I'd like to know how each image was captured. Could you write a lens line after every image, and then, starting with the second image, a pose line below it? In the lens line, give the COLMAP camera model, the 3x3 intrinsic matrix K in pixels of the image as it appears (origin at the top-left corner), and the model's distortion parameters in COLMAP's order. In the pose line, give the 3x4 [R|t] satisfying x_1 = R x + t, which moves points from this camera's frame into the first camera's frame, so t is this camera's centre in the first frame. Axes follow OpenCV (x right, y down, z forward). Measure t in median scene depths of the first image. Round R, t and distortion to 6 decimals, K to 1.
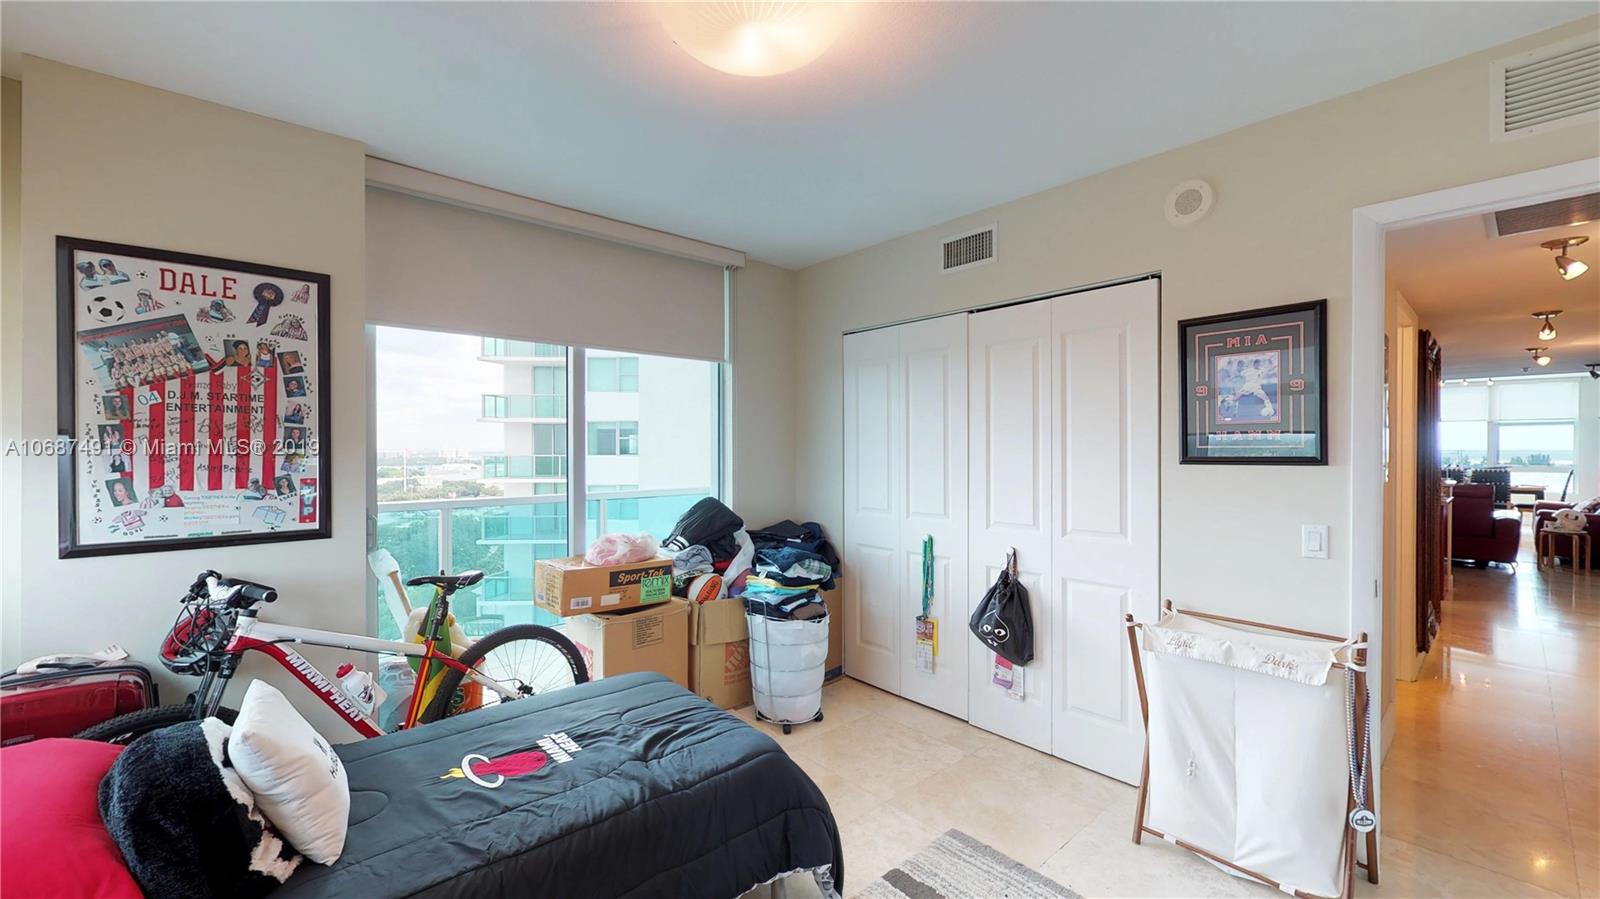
lens RADIAL K [[630.3, 0, 805.1], [0, 630.3, 447.0], [0, 0, 1]] dist [0.000331, -0.000069]
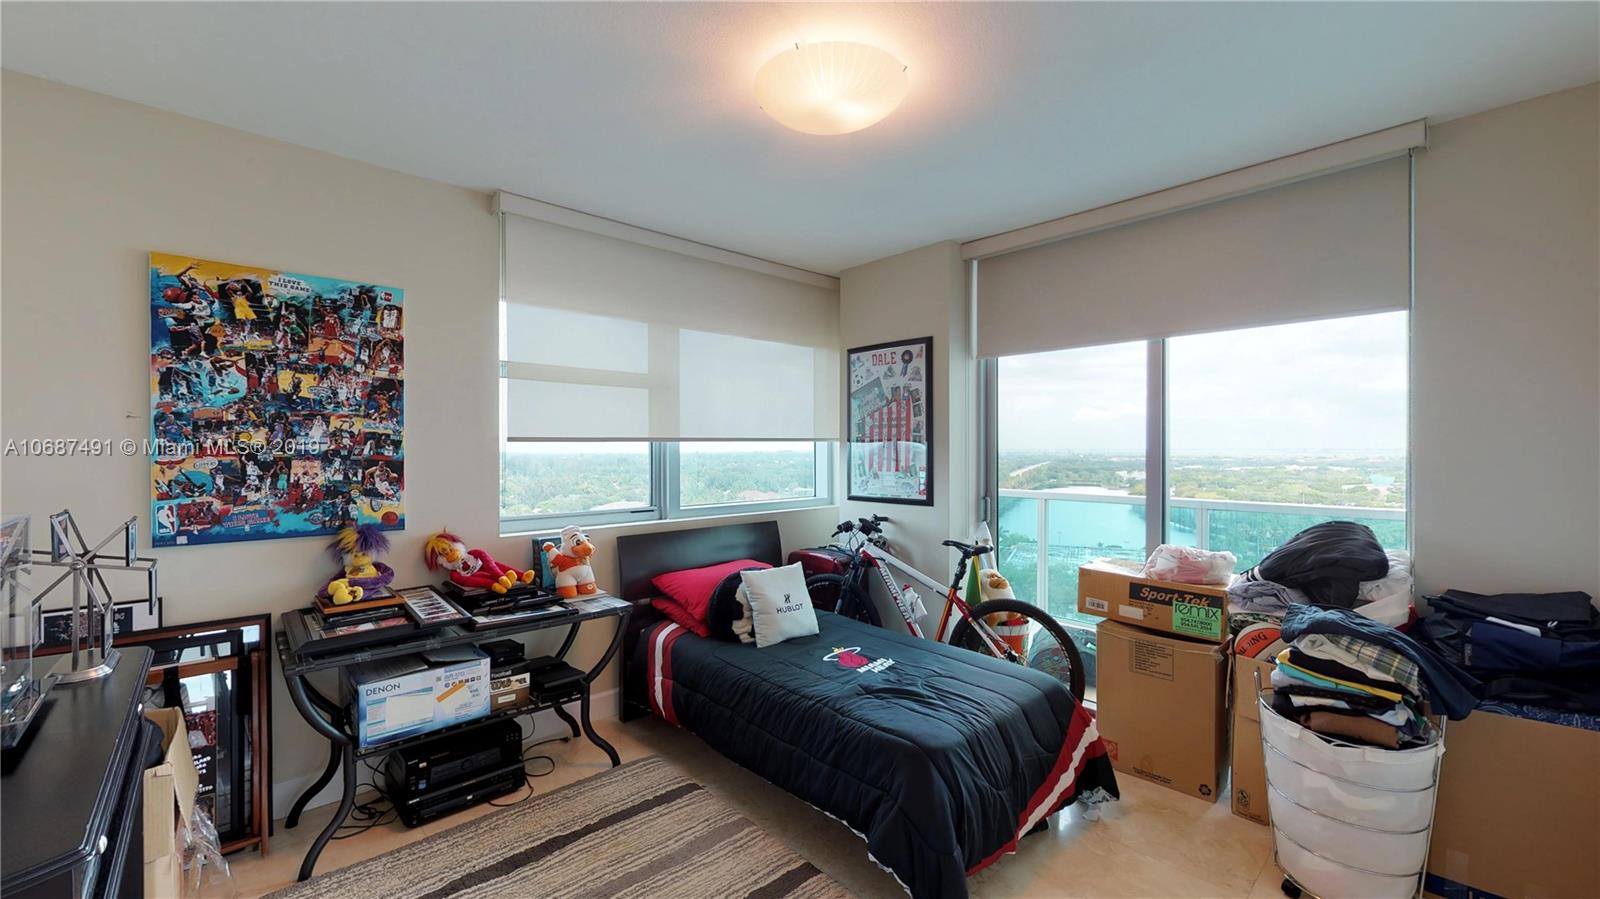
lens RADIAL K [[630.3, 0, 799.2], [0, 630.3, 453.0], [0, 0, 1]] dist [0.000331, -0.000069]
pose [[0.022629, 0.005572, -0.999728, 0.838141], [0.001662, 0.999983, 0.005611, 0.004392], [0.999743, -0.001788, 0.022619, 0.688915]]
